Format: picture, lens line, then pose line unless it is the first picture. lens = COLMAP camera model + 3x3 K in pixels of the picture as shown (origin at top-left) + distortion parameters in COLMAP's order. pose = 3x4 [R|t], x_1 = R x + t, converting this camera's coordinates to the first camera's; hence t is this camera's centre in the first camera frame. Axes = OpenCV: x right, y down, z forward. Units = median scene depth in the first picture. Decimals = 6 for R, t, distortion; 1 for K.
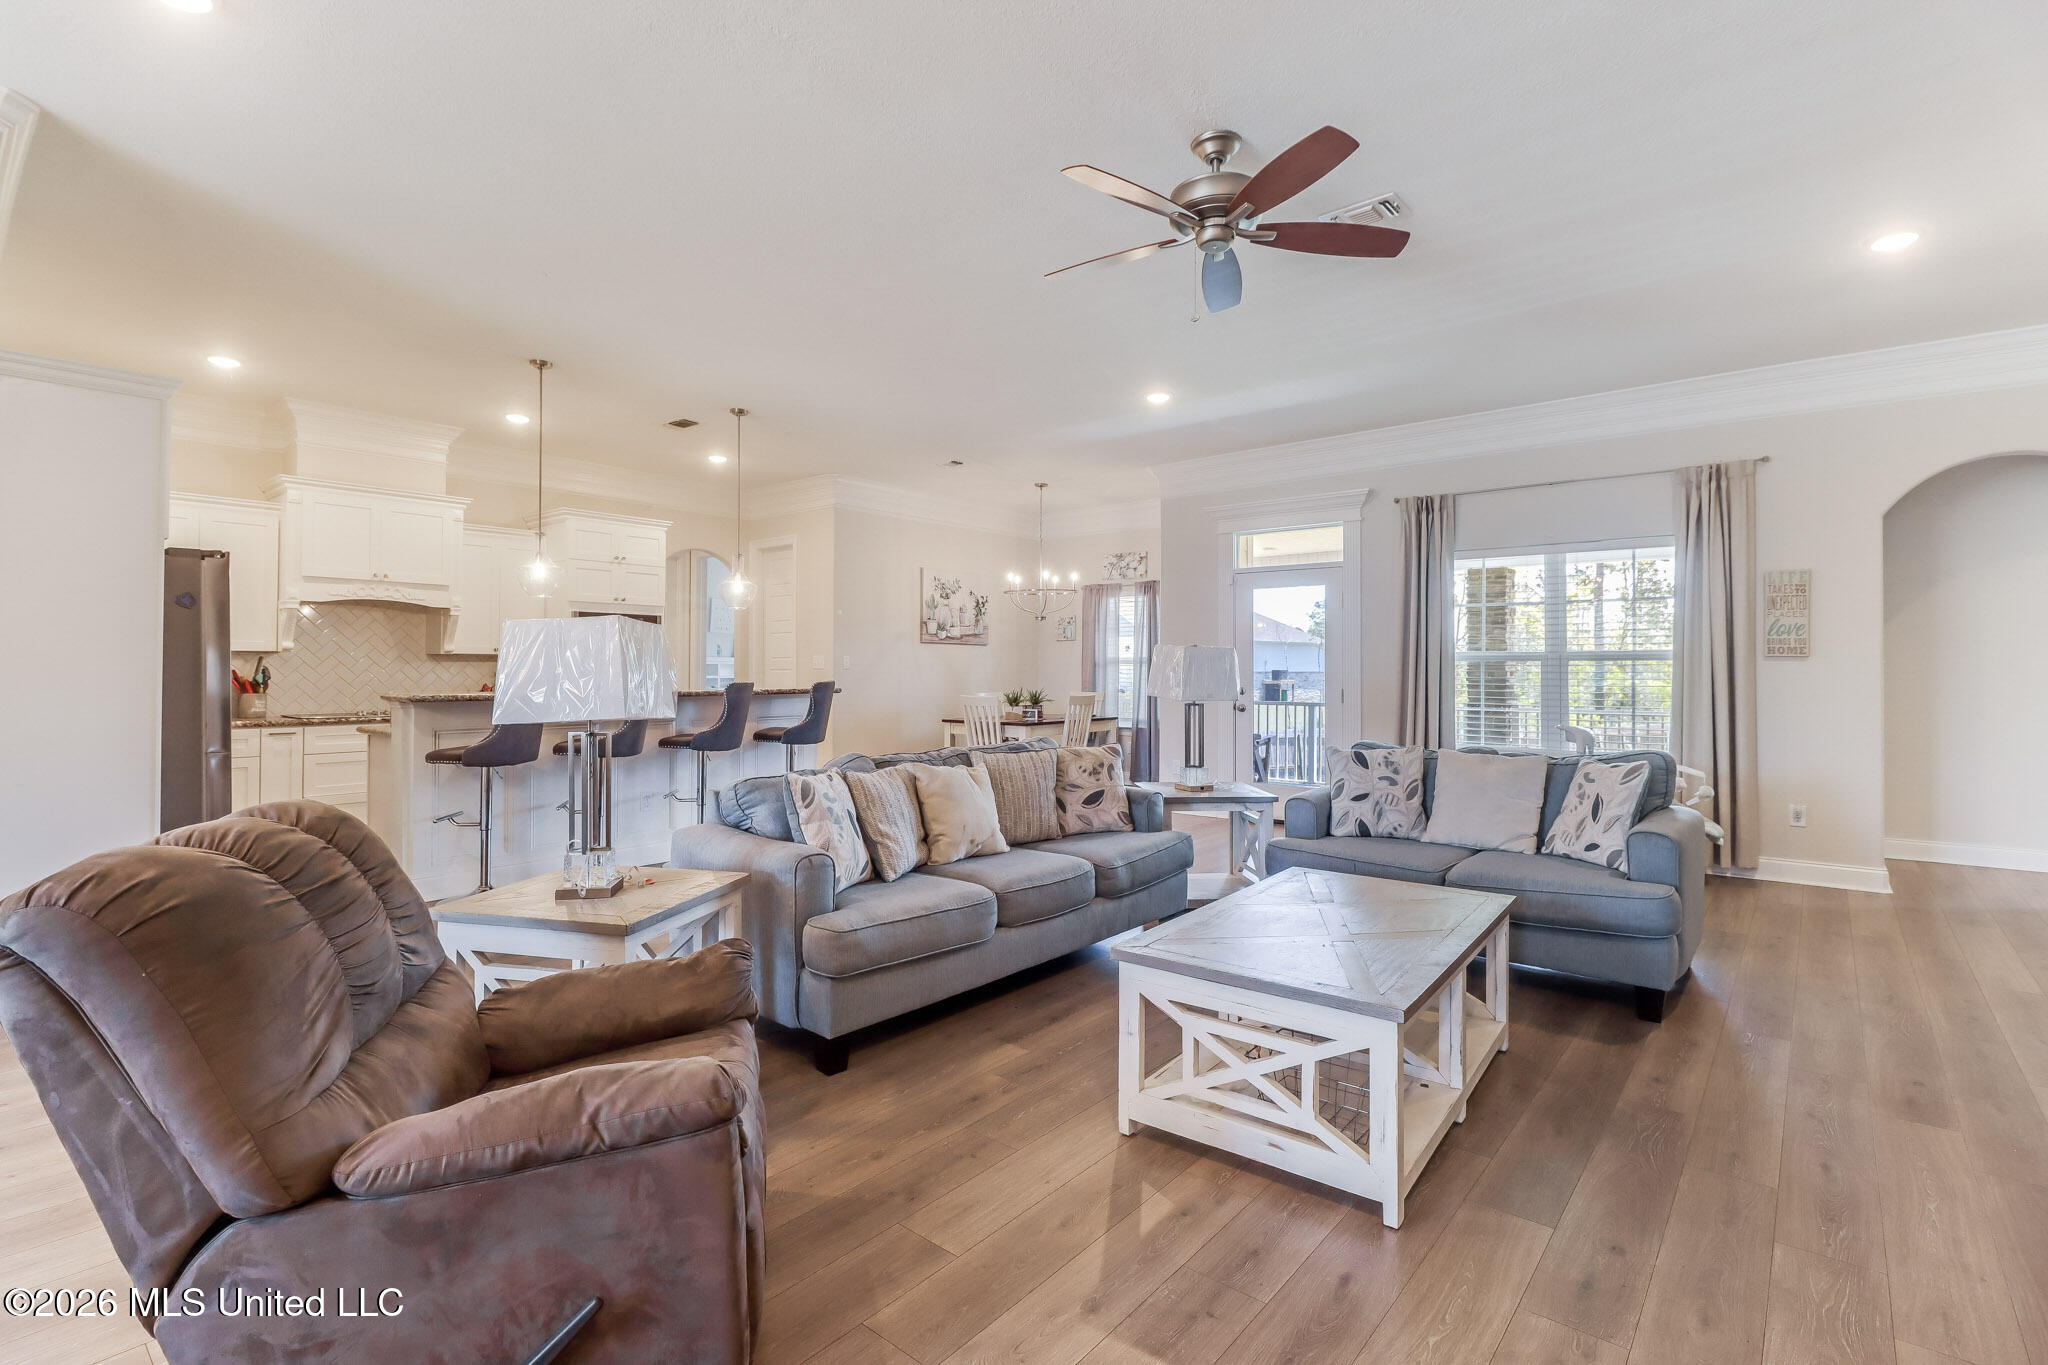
lens RADIAL K [[982.7, 0, 1022.2], [0, 982.7, 672.2], [0, 0, 1]] dist [0.002606, -0.000295]
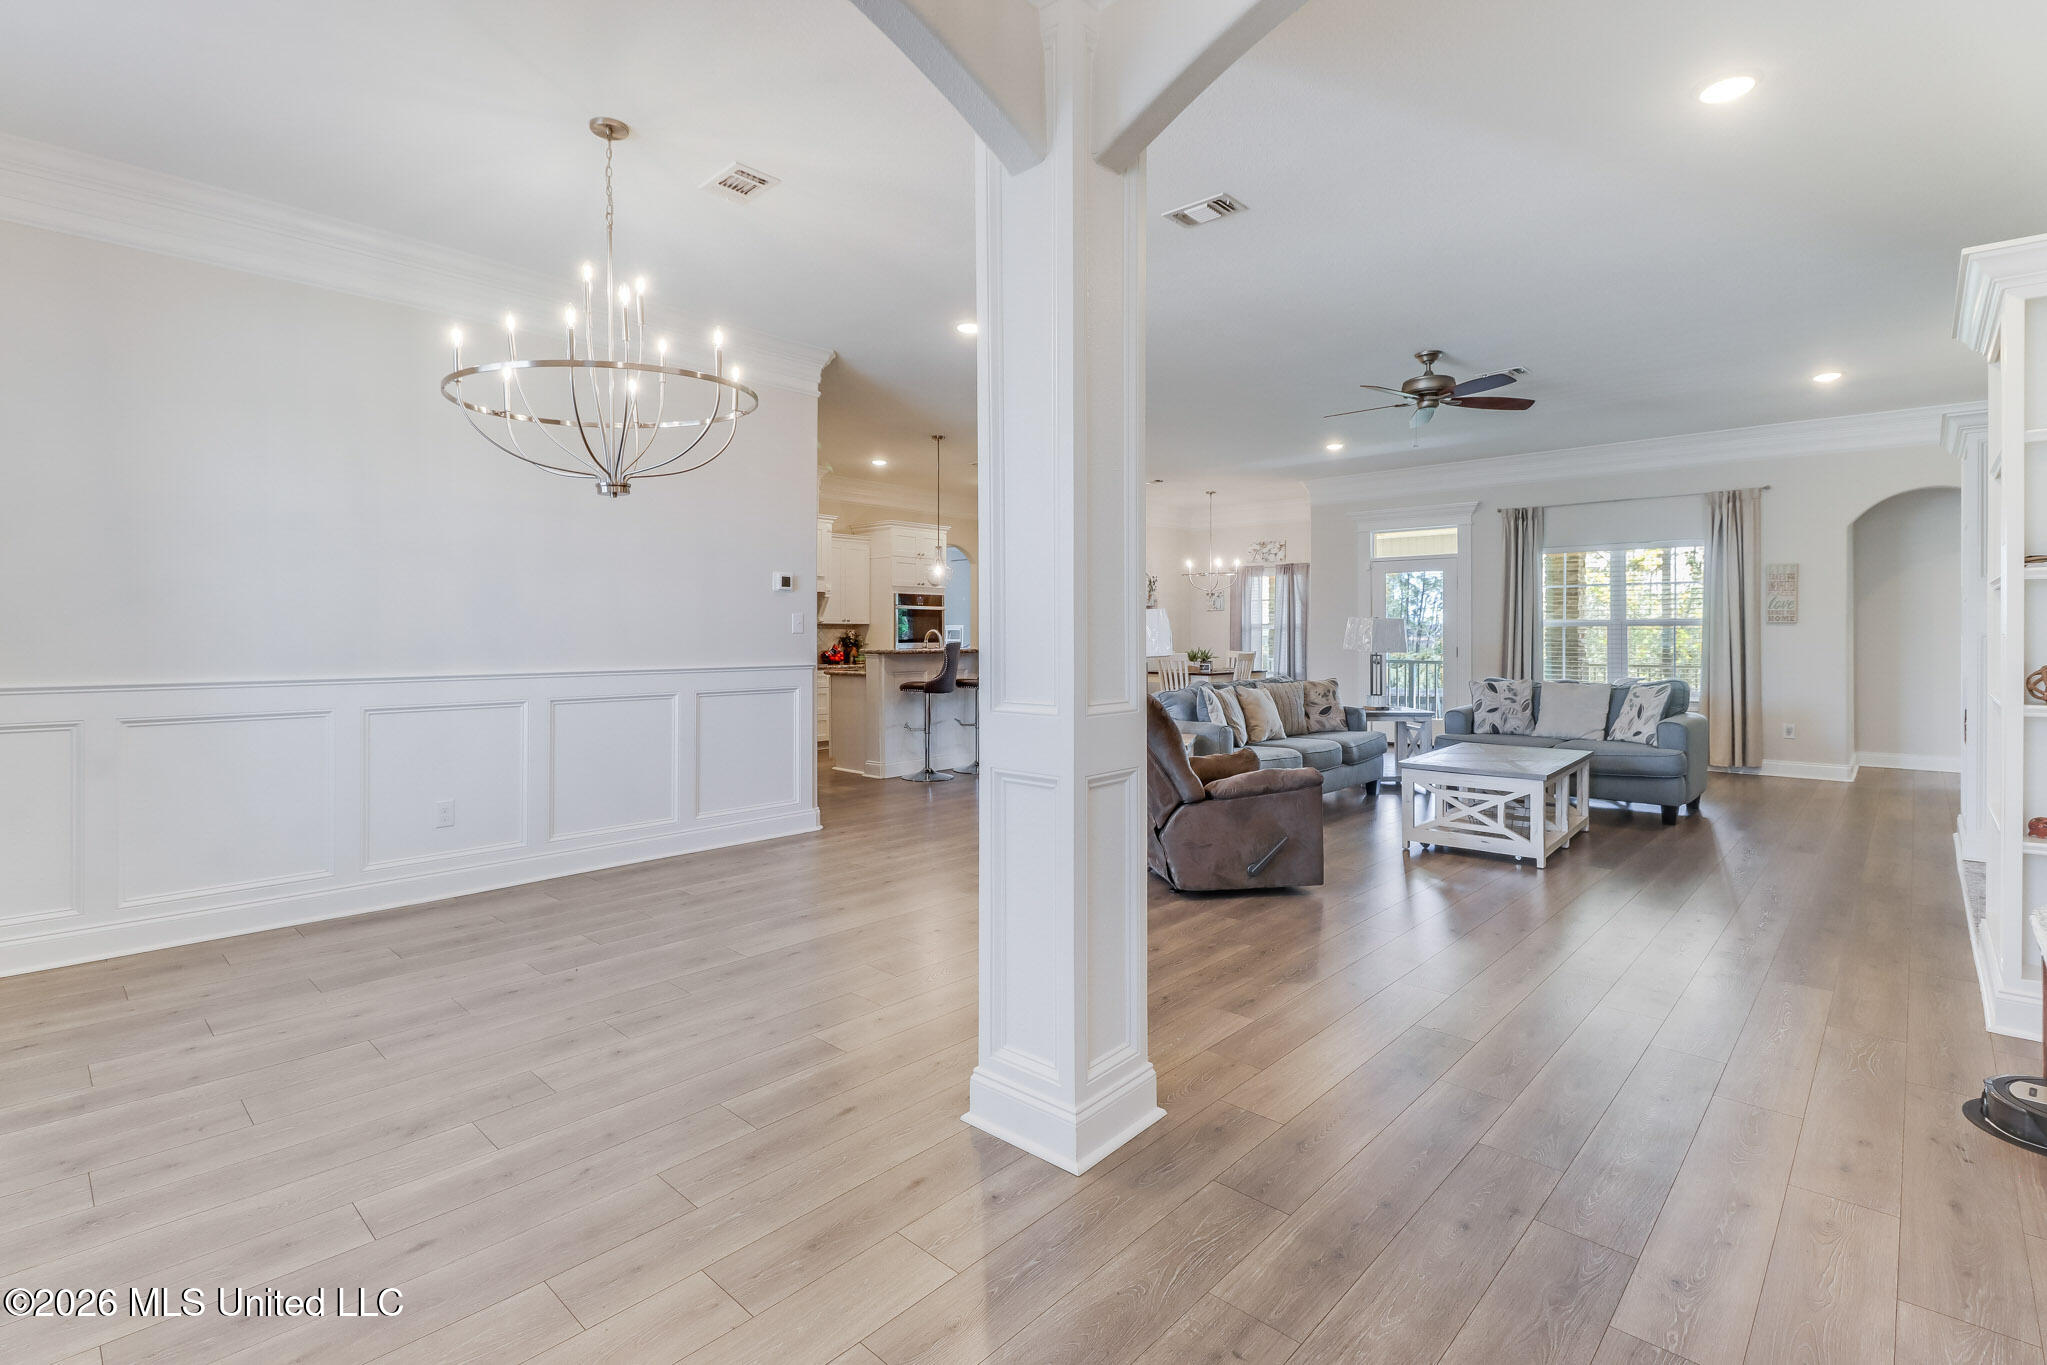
lens RADIAL K [[982.2, 0, 1003.0], [0, 982.2, 640.3], [0, 0, 1]] dist [0.002606, -0.000295]
pose [[0.997816, -0.002171, -0.066026, -0.332420], [0.002371, 0.999993, 0.002954, 0.003408], [0.066019, -0.003105, 0.997814, -0.632528]]
